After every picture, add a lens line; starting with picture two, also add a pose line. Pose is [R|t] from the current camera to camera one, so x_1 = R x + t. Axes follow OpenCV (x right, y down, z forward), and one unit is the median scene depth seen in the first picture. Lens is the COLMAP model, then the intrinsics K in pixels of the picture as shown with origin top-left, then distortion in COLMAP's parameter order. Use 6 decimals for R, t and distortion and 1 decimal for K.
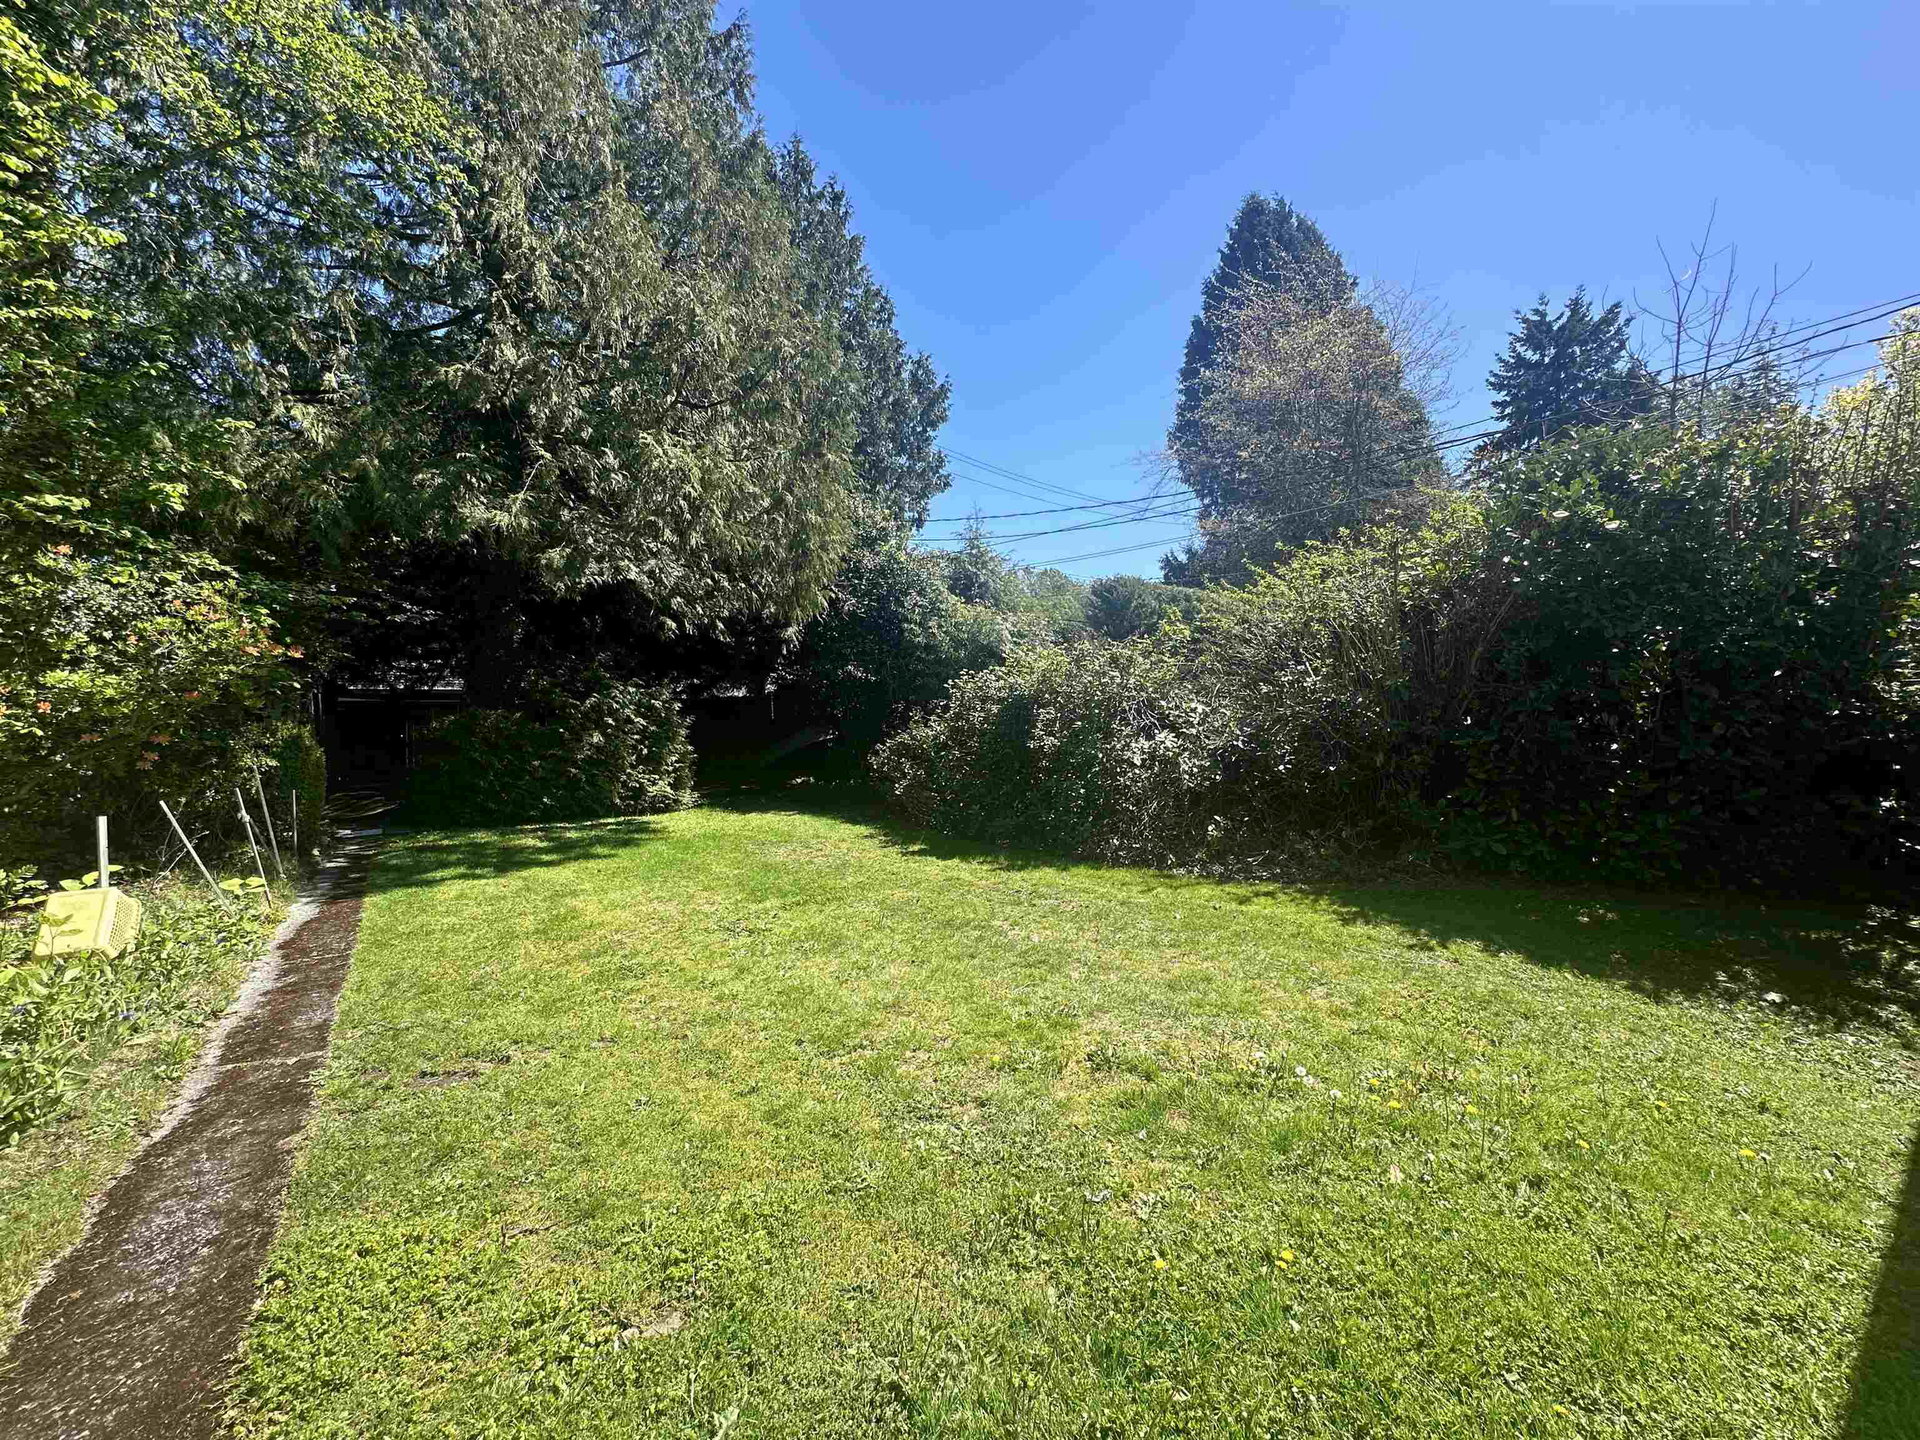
lens RADIAL K [[774.8, 0, 960.0], [0, 774.8, 720.0], [0, 0, 1]] dist [0.000771, -0.000039]
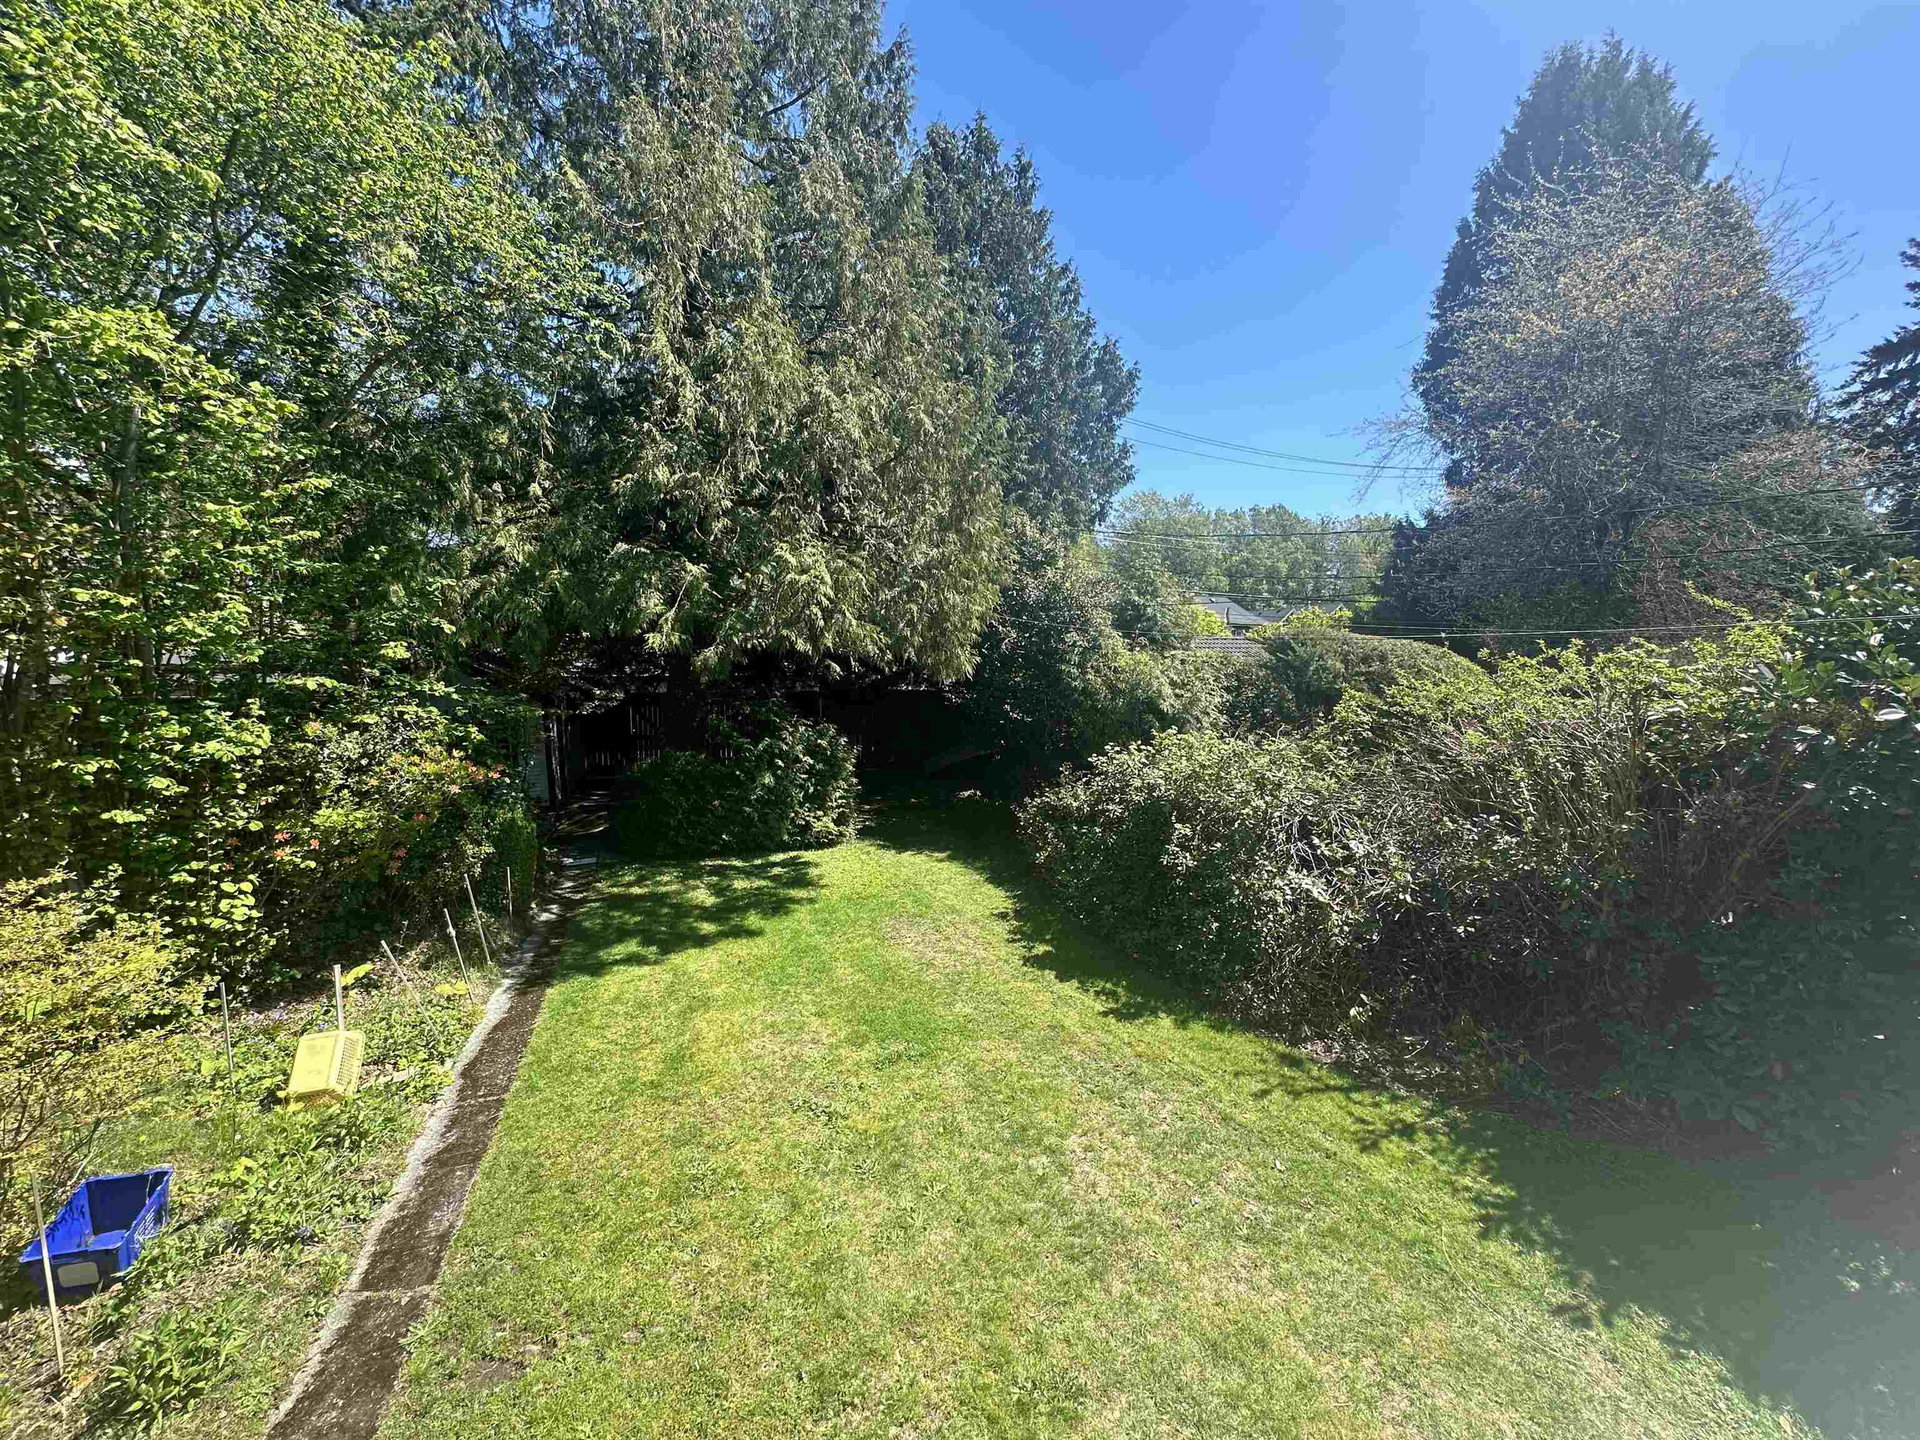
lens RADIAL K [[768.2, 0, 960.0], [0, 768.2, 720.0], [0, 0, 1]] dist [0.001315, -0.000712]
pose [[0.964059, 0.042639, -0.262243, 0.065996], [-0.018328, 0.995360, 0.094463, -0.161015], [0.265054, -0.086262, 0.960367, 0.045532]]
